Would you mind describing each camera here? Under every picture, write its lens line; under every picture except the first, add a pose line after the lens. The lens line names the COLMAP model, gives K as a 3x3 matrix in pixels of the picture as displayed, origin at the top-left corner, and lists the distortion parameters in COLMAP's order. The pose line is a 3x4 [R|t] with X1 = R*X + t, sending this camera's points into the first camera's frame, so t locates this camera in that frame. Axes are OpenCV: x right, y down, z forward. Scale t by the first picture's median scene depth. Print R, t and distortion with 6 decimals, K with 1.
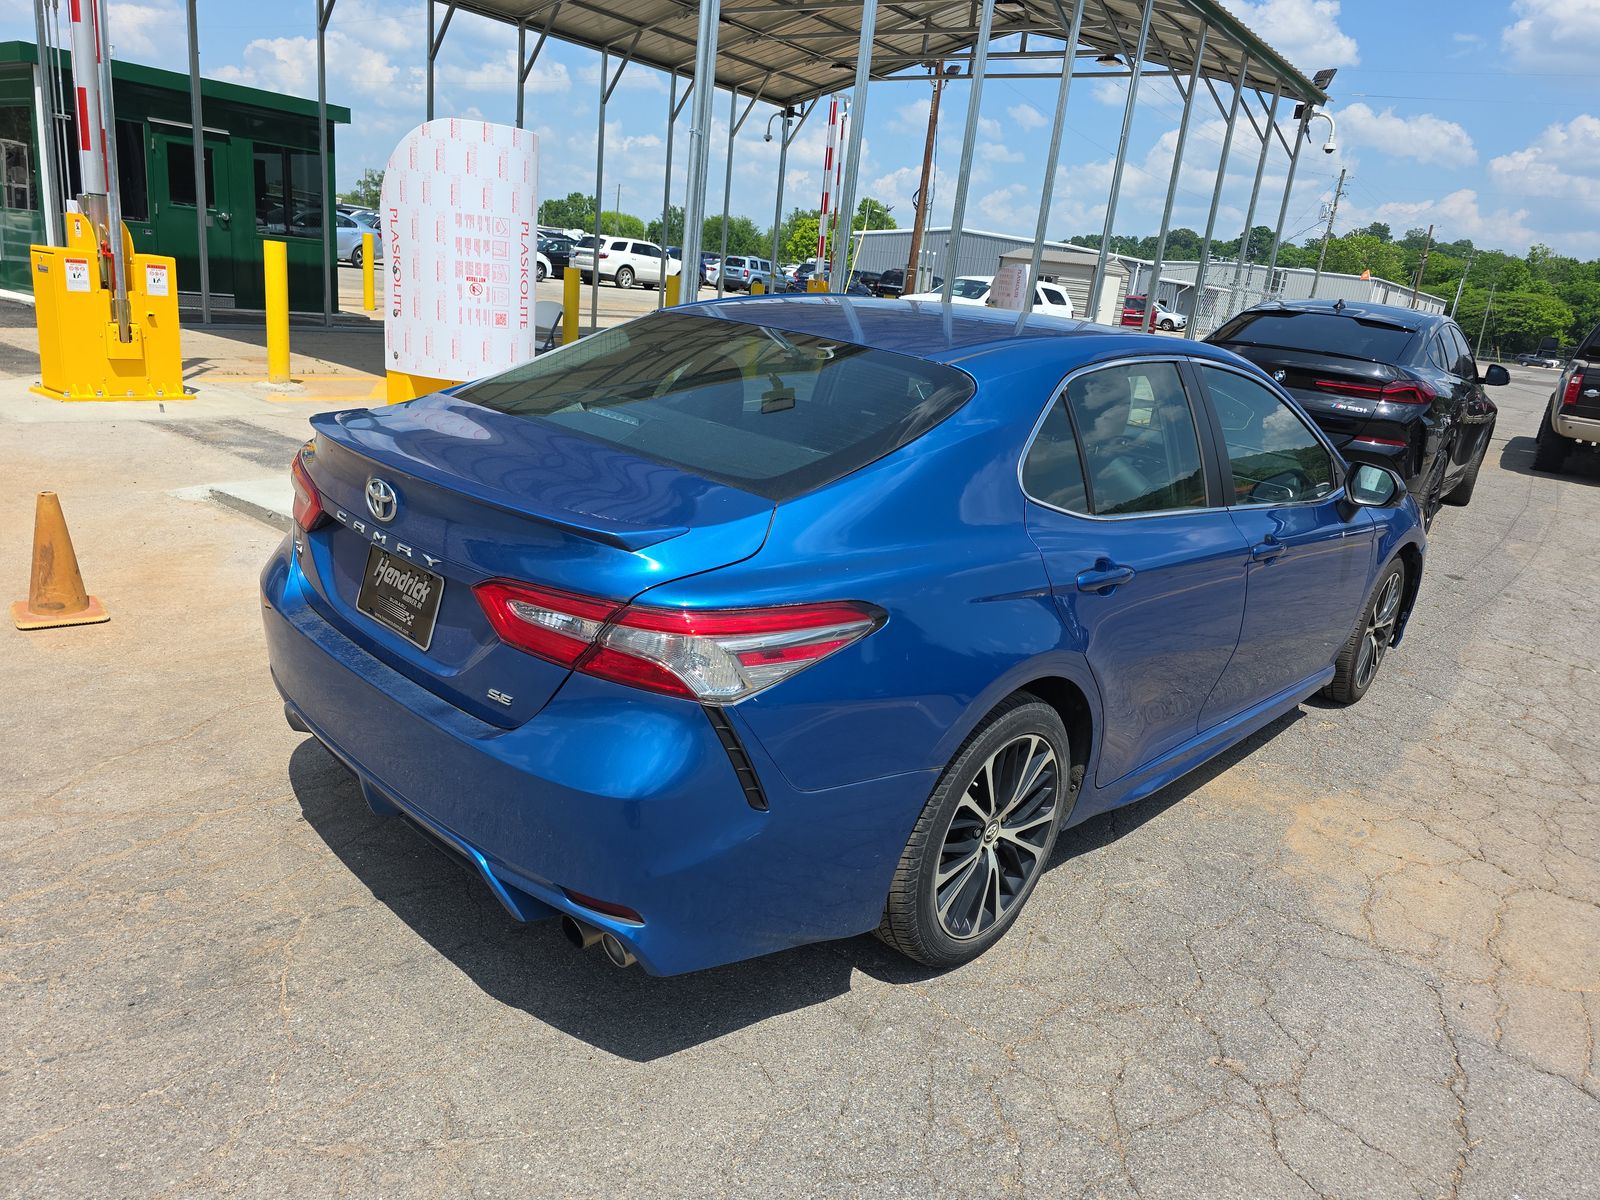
lens RADIAL K [[1061.7, 0, 800.0], [0, 1061.7, 600.0], [0, 0, 1]] dist [0.034592, -0.033708]
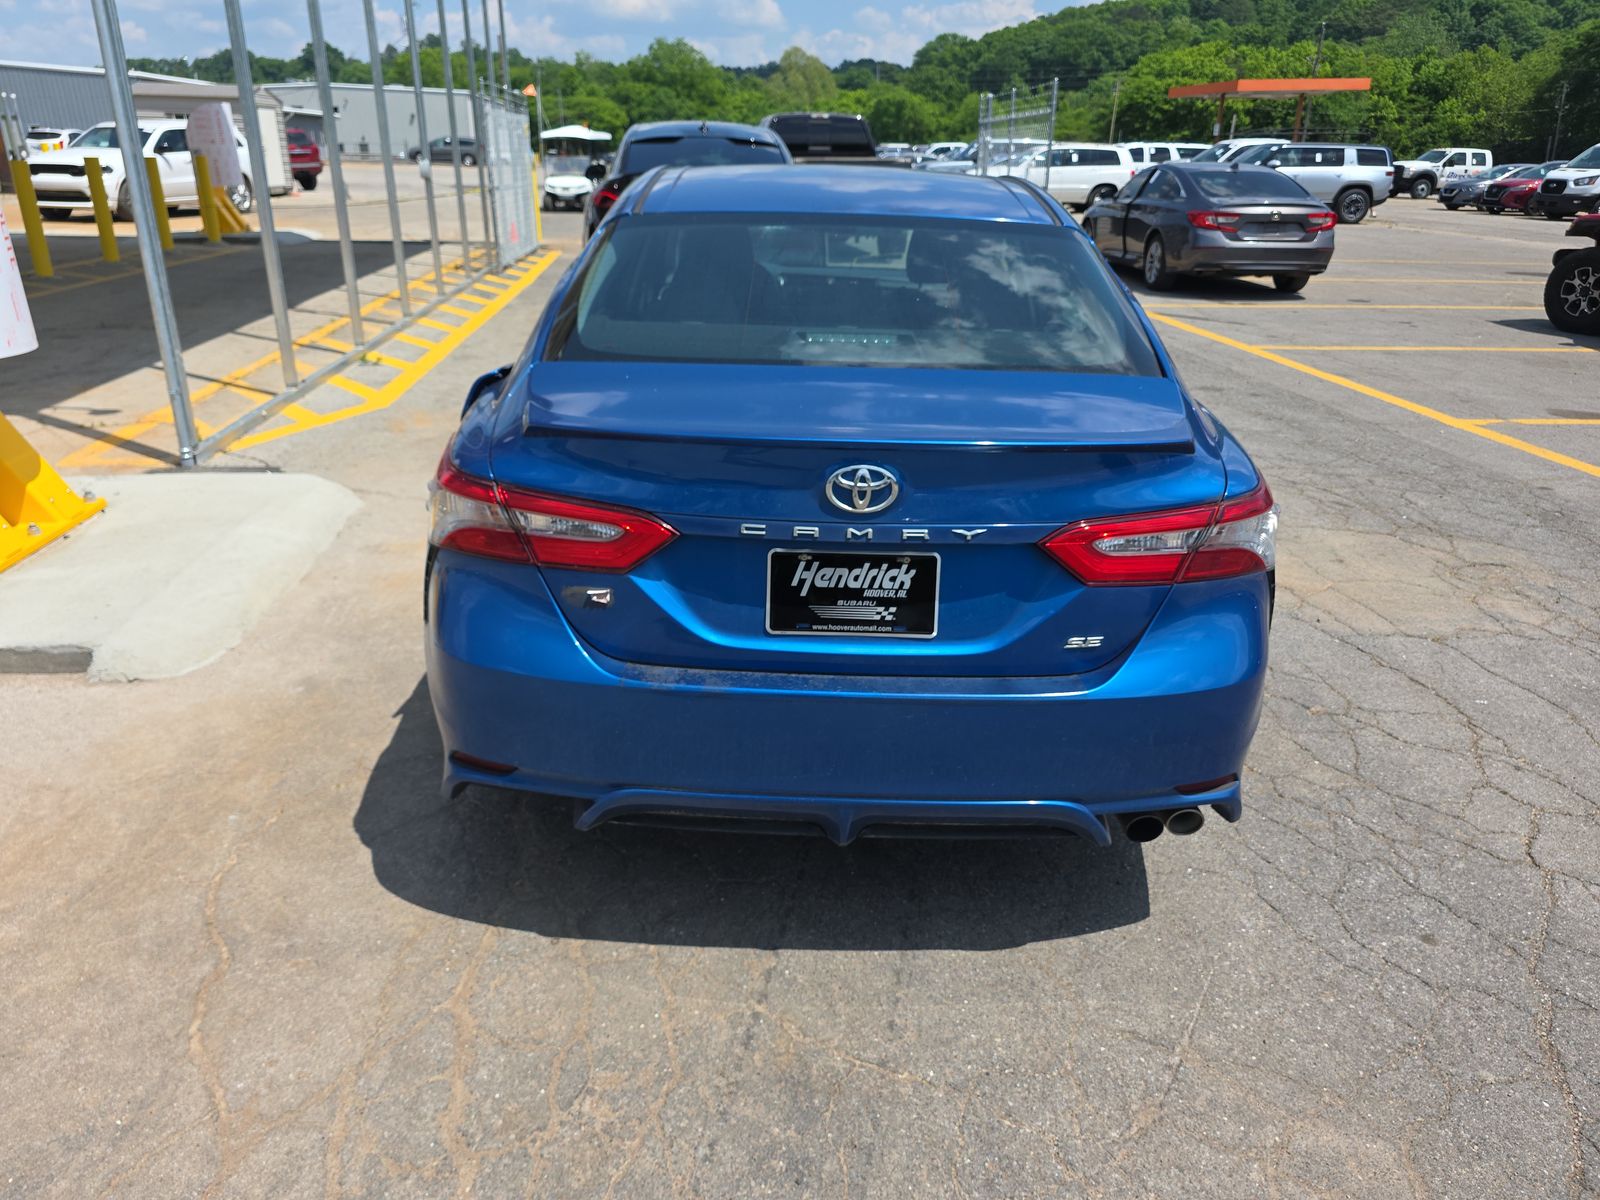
lens RADIAL K [[1061.7, 0, 800.0], [0, 1061.7, 600.0], [0, 0, 1]] dist [0.034592, -0.033708]
pose [[0.734677, -0.347832, 0.582462, -0.900225], [0.260066, 0.937369, 0.231745, -0.206654], [-0.626590, -0.018780, 0.779123, 0.369419]]
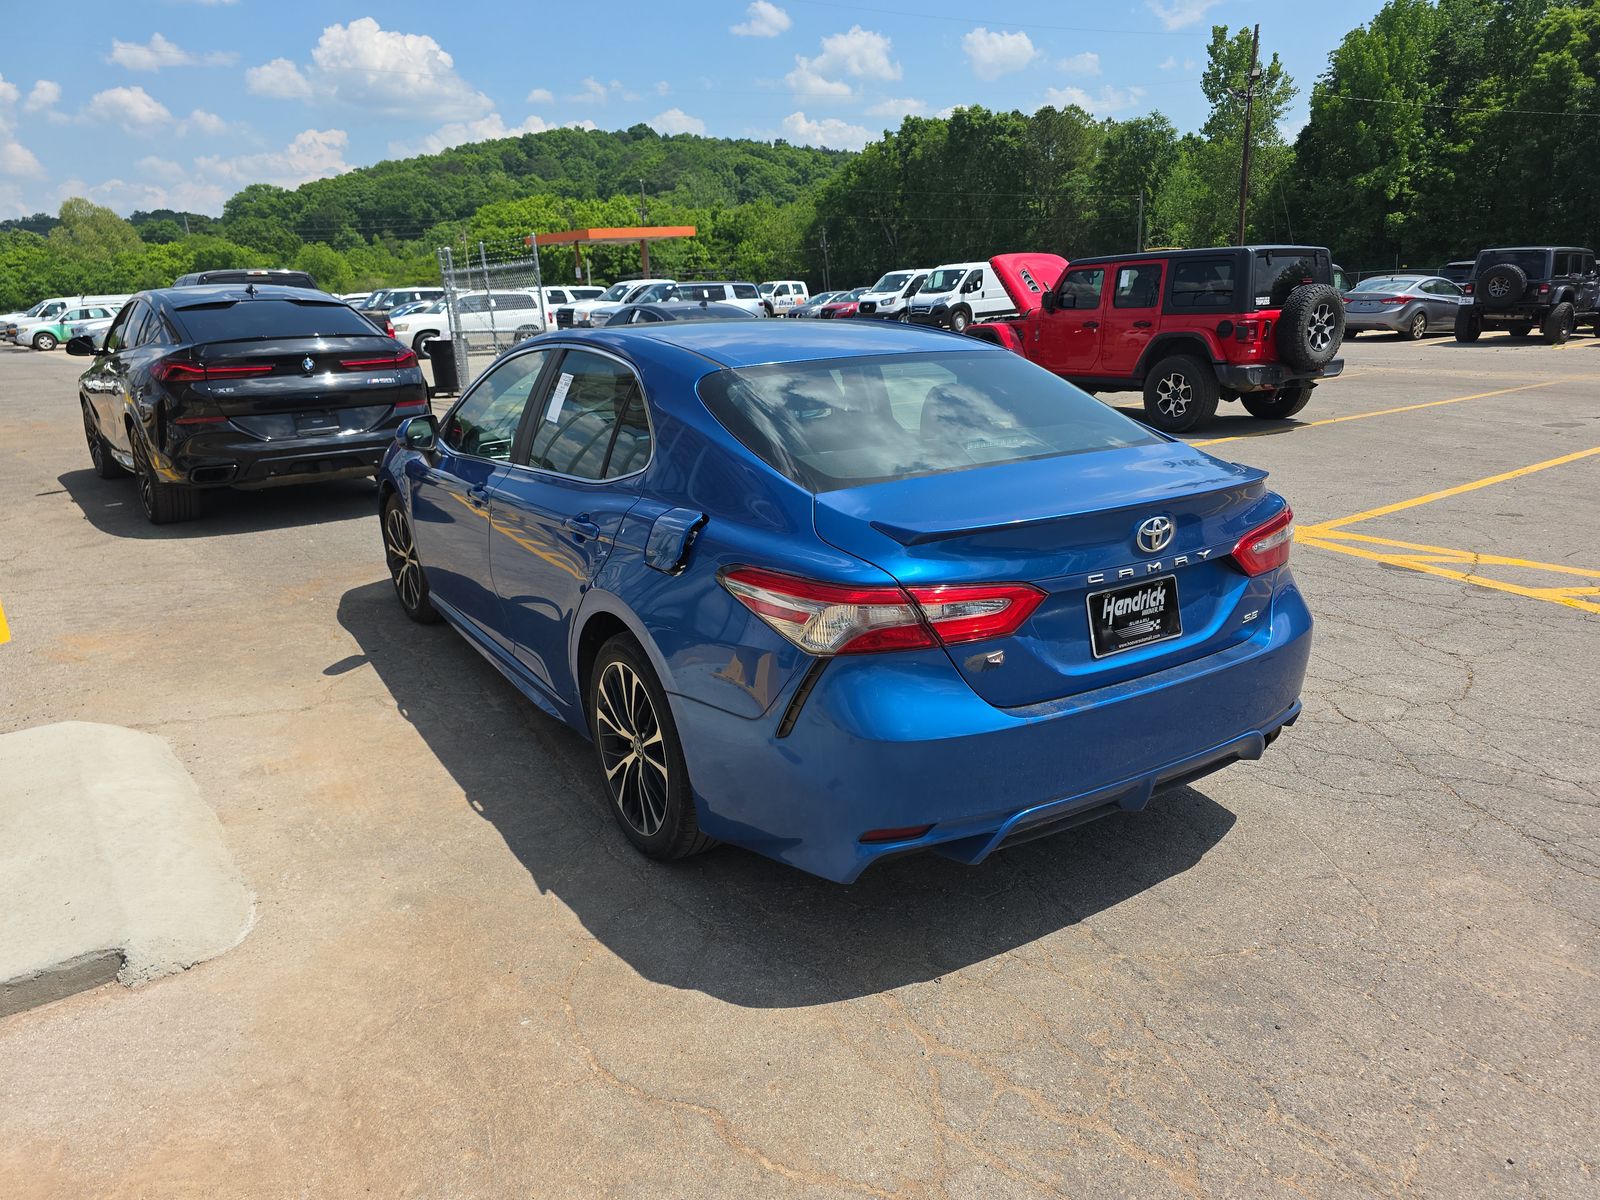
lens RADIAL K [[1062.3, 0, 833.2], [0, 1062.3, 616.8], [0, 0, 1]] dist [0.008662, -0.005943]
pose [[0.242183, -0.392397, 0.887340, -1.472023], [0.339848, 0.890934, 0.301231, -0.459383], [-0.908764, 0.228608, 0.349124, 0.897102]]
